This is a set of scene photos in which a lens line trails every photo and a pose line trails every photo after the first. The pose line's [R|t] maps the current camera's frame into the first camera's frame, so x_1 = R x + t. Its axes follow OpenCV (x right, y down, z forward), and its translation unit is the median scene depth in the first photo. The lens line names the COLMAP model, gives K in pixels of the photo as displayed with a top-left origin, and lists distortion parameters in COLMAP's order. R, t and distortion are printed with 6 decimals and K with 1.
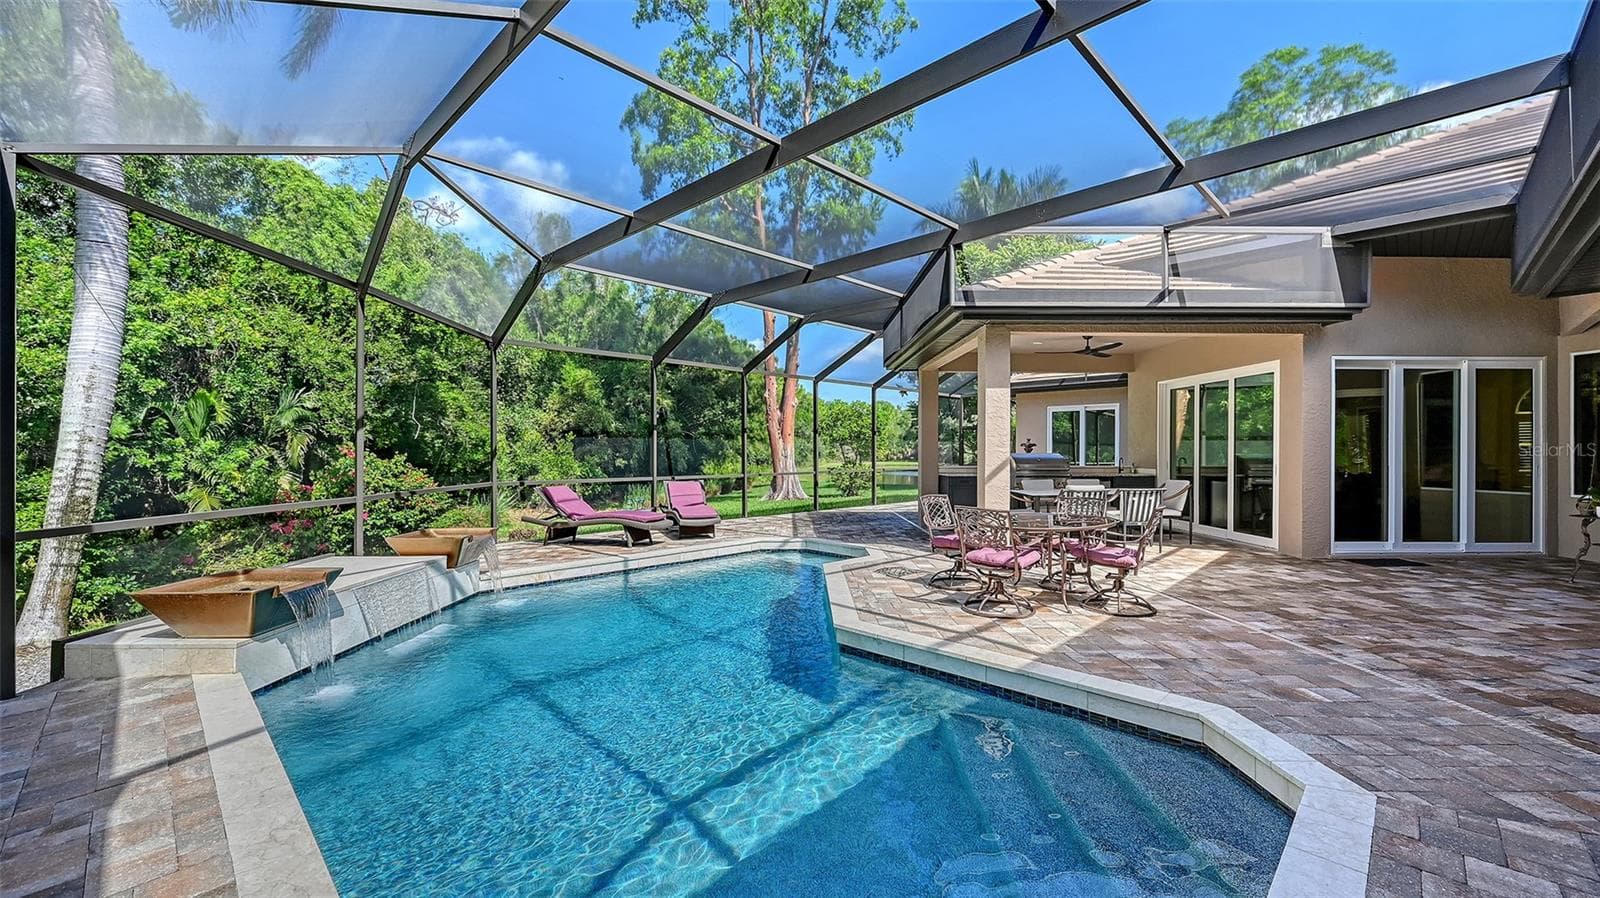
lens RADIAL K [[638.7, 0, 807.5], [0, 638.7, 461.0], [0, 0, 1]] dist [-0.002272, -0.000249]
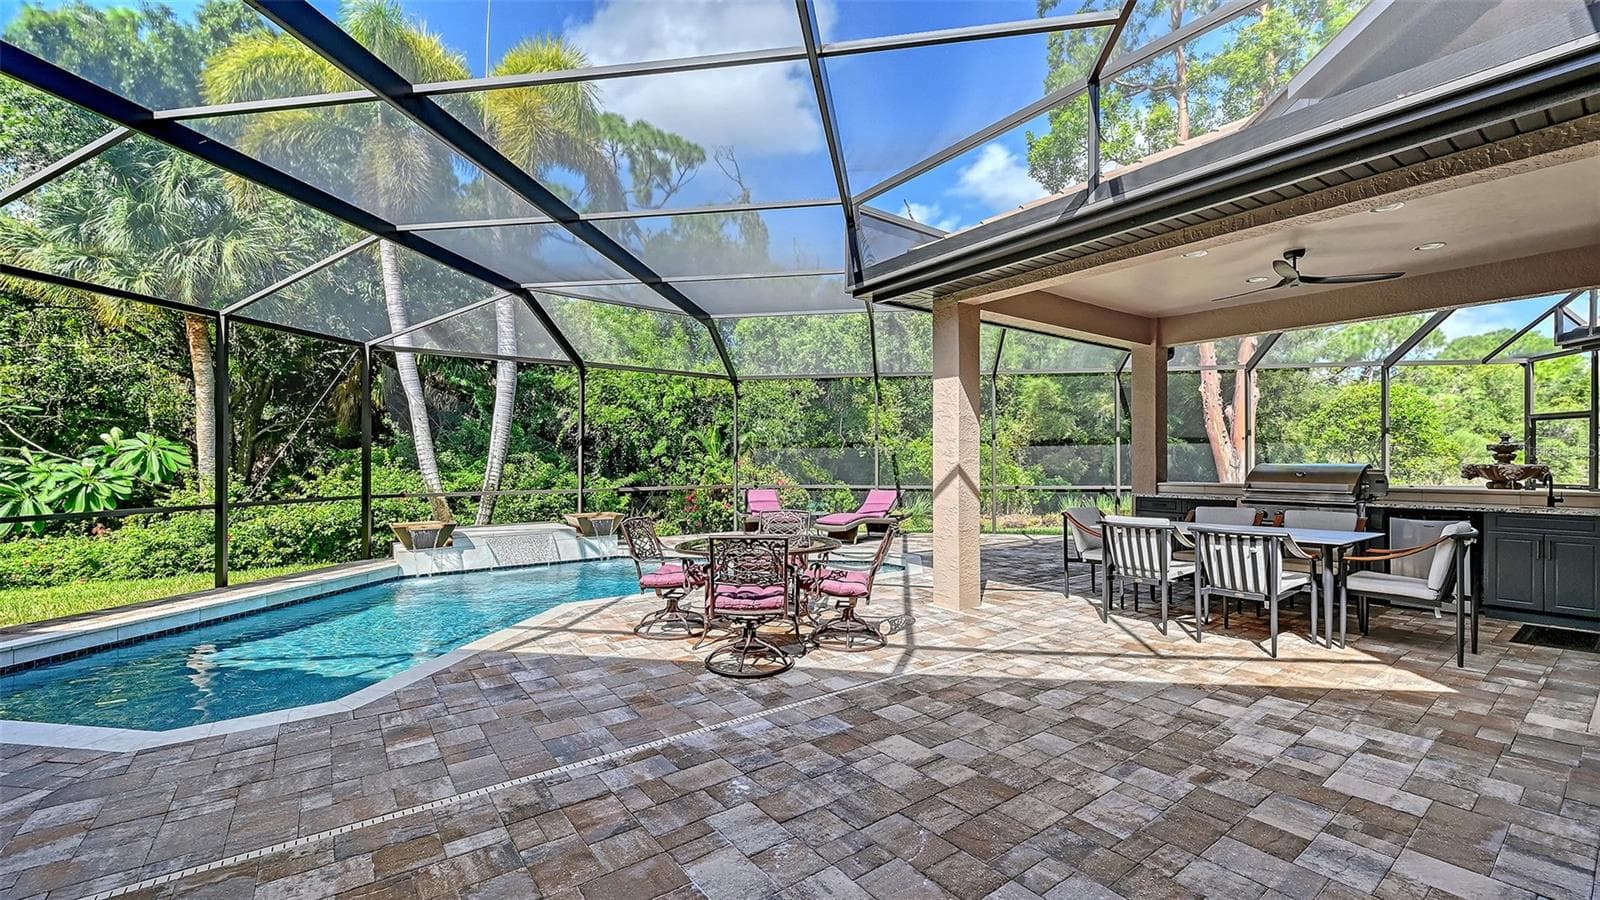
lens RADIAL K [[643.3, 0, 798.6], [0, 643.3, 459.7], [0, 0, 1]] dist [0.006476, 0.000046]
pose [[0.569792, -0.003052, -0.821783, 0.683118], [-0.009637, 0.999900, -0.010396, -0.006771], [0.821733, 0.013843, 0.569705, 0.347756]]
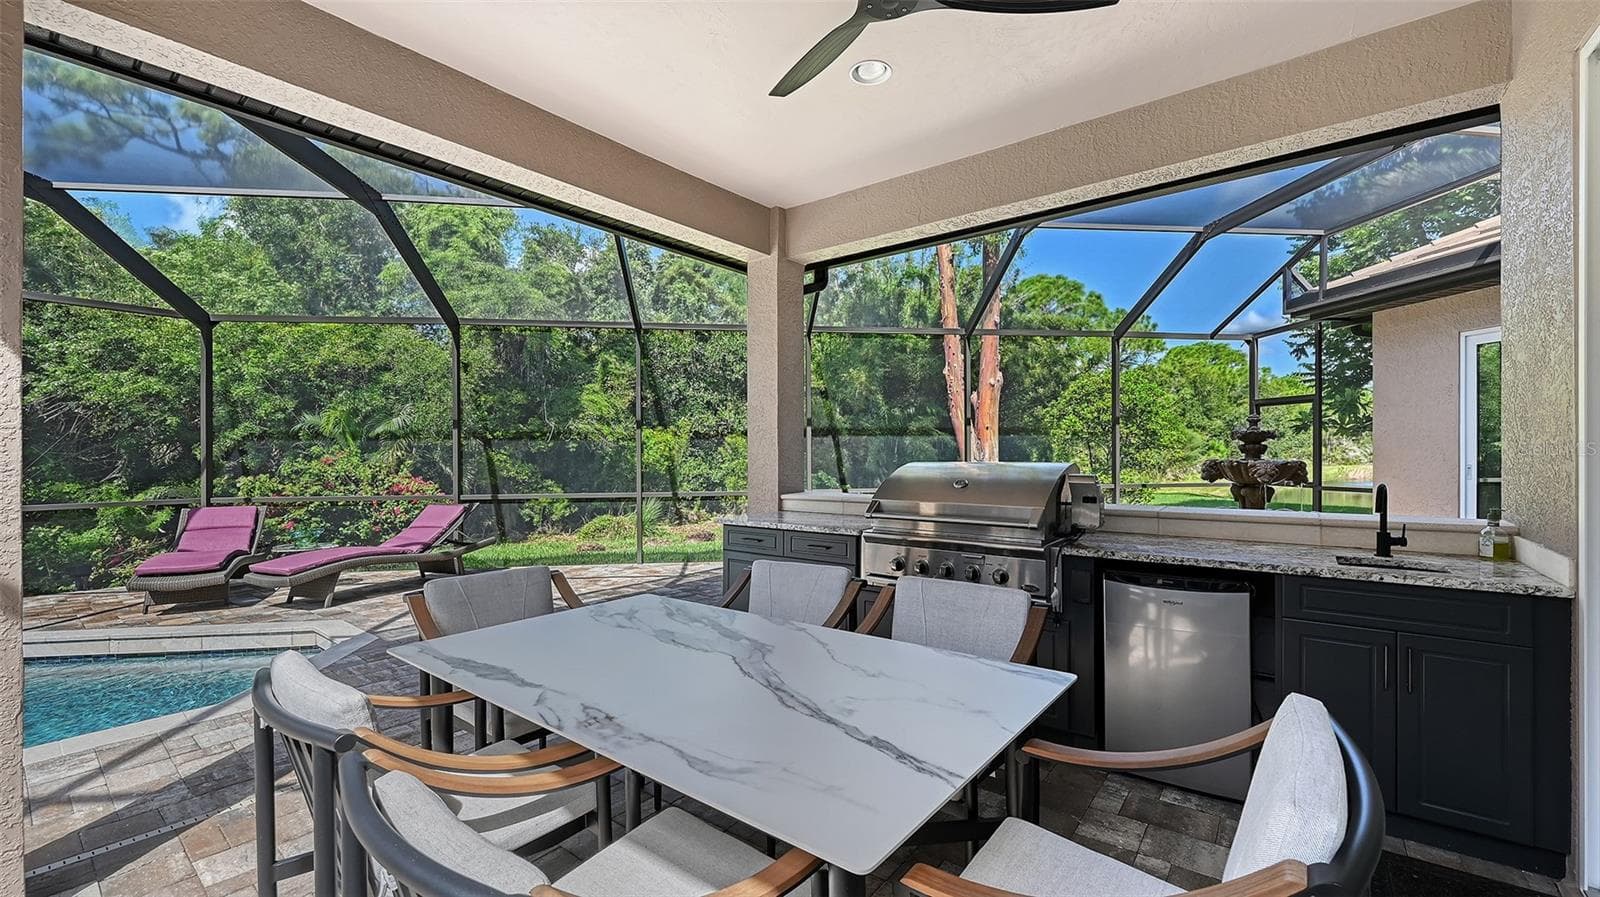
lens RADIAL K [[639.7, 0, 804.6], [0, 639.7, 456.0], [0, 0, 1]] dist [0.011846, -0.000152]
pose [[0.770831, -0.002241, -0.637036, 0.579170], [-0.002843, 0.999972, -0.006958, -0.015841], [0.637034, 0.007175, 0.770802, 0.847077]]
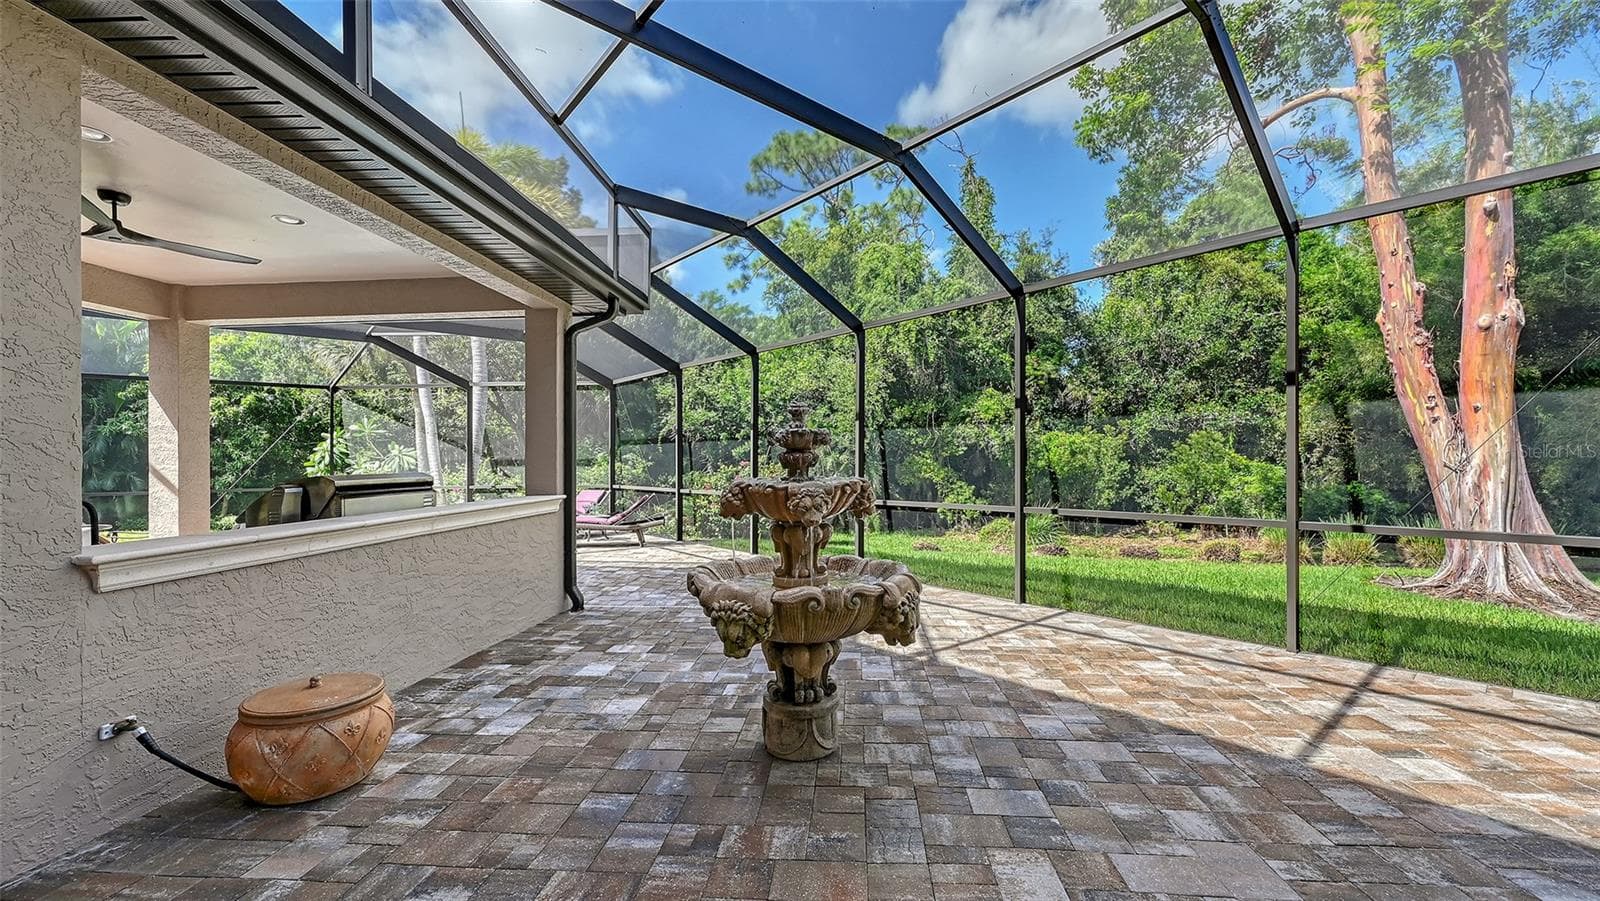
lens RADIAL K [[634.0, 0, 805.2], [0, 634.0, 452.8], [0, 0, 1]] dist [0.000750, -0.000029]
pose [[-0.095399, -0.008485, -0.995403, 0.819942], [-0.005998, 0.999950, -0.007949, -0.028104], [0.995421, 0.005212, -0.095445, 1.517602]]
